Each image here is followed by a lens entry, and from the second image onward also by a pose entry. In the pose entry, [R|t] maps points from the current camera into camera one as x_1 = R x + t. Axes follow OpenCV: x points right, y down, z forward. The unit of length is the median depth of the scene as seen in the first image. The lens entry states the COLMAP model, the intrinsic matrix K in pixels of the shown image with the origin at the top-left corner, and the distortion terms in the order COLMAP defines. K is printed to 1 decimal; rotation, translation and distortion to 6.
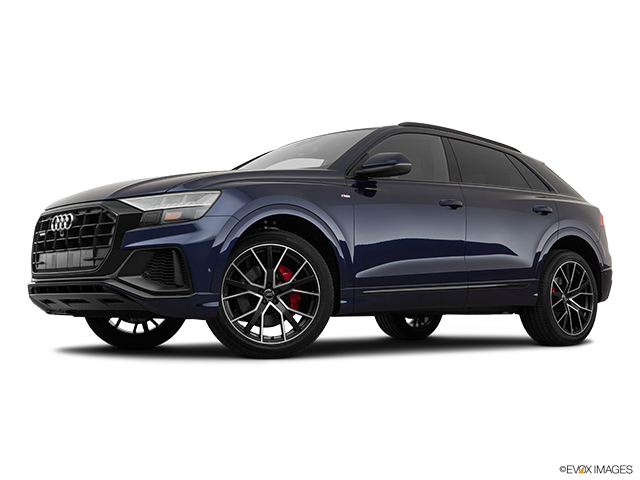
lens RADIAL K [[808.0, 0, 317.9], [0, 808.0, 242.5], [0, 0, 1]] dist [-0.015207, 0.000000]
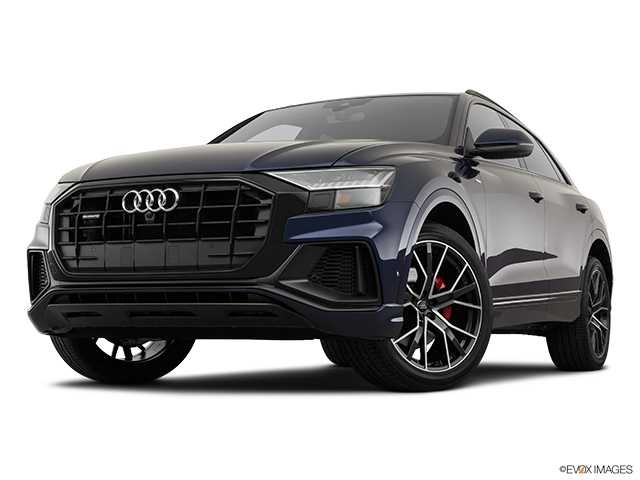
lens RADIAL K [[1093.2, 0, 317.5], [0, 1093.2, 234.5], [0, 0, 1]] dist [-0.205595, 0.000000]
pose [[0.937873, 0.029659, 0.345709, -0.510216], [-0.026940, 0.999557, -0.012667, 0.012015], [-0.345931, 0.002567, 0.938256, 0.076388]]
